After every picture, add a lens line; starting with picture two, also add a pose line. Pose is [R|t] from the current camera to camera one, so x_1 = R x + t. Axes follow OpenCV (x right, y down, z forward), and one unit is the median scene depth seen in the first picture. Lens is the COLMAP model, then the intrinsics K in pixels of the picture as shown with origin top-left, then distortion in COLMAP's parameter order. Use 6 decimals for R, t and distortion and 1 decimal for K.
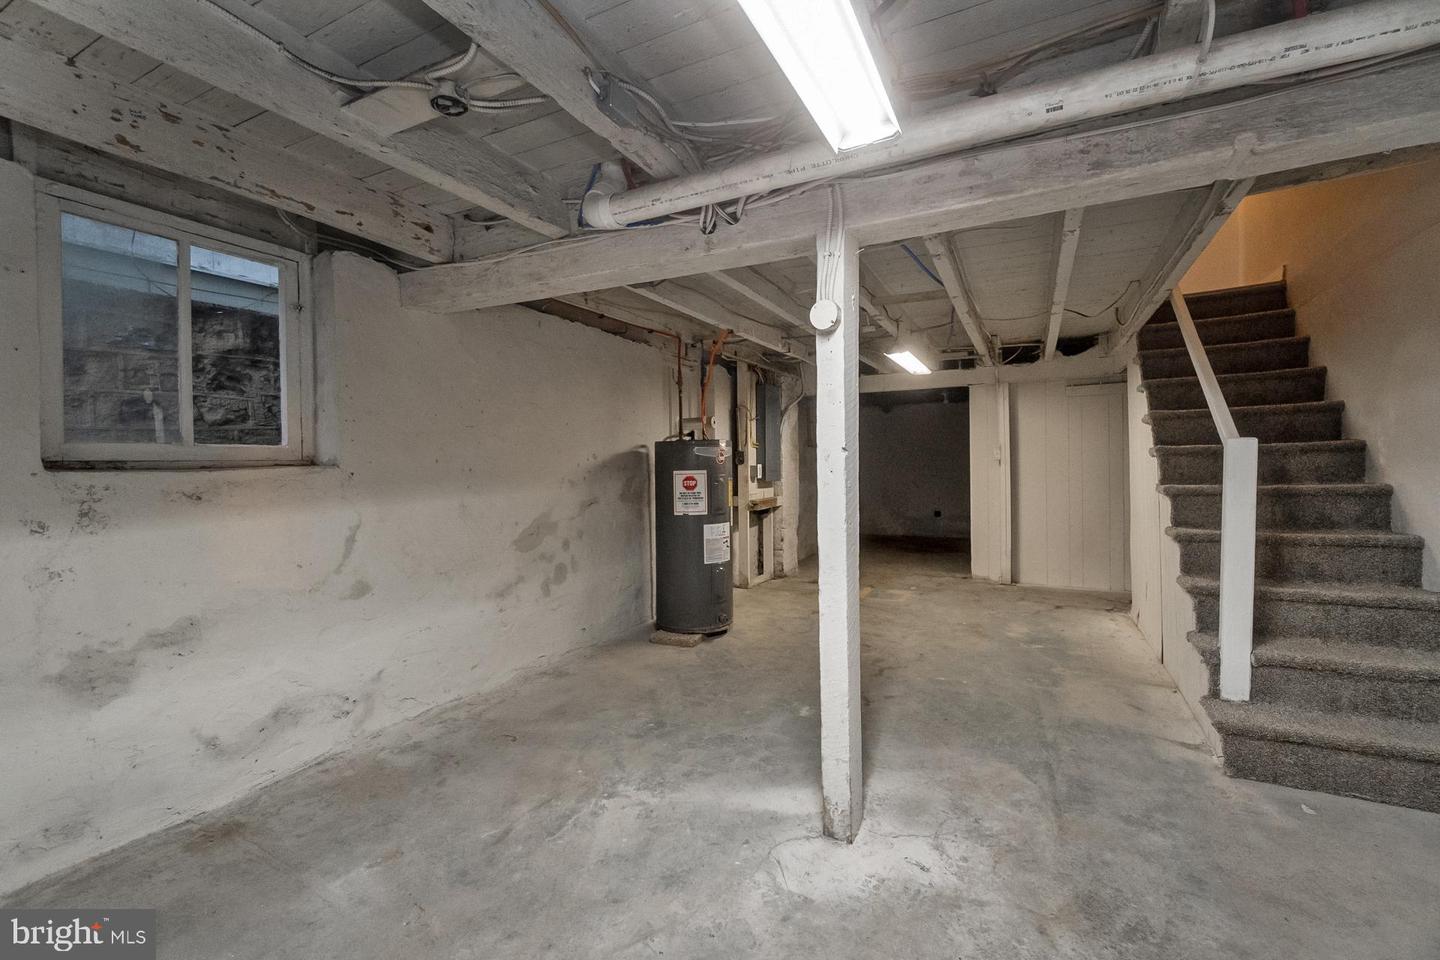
lens RADIAL K [[619.9, 0, 720.0], [0, 619.9, 480.0], [0, 0, 1]] dist [0.000680, 0.000486]
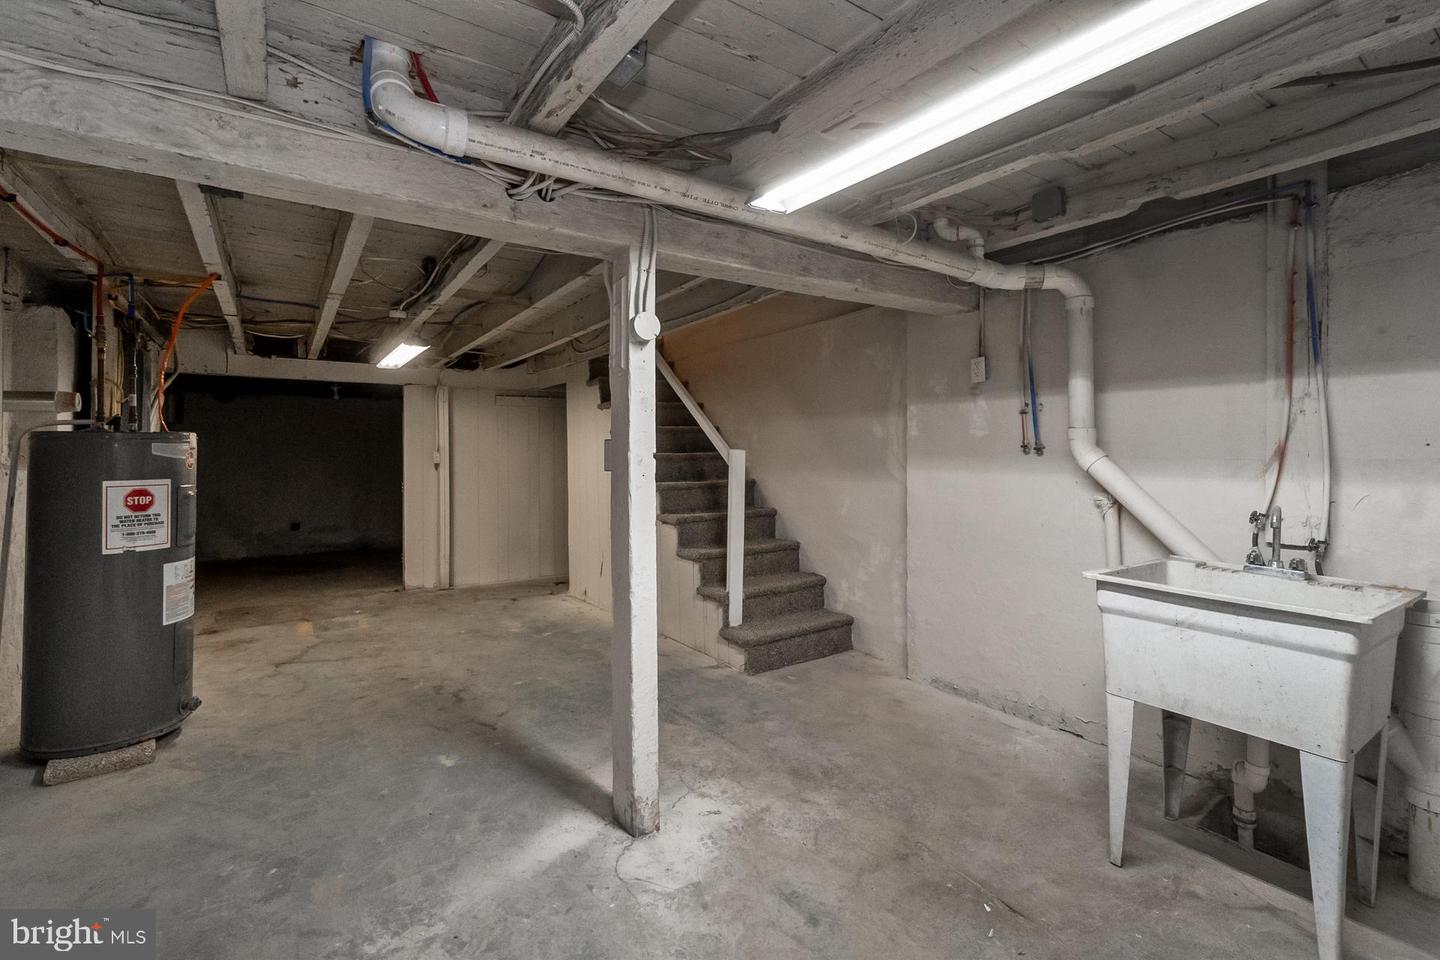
lens RADIAL K [[646.9, 0, 708.7], [0, 646.9, 456.8], [0, 0, 1]] dist [-0.000935, 0.000419]
pose [[0.481721, 0.010835, 0.876257, -0.548651], [0.026165, 0.999300, -0.026741, -0.010062], [-0.875934, 0.035809, 0.481101, 0.289756]]
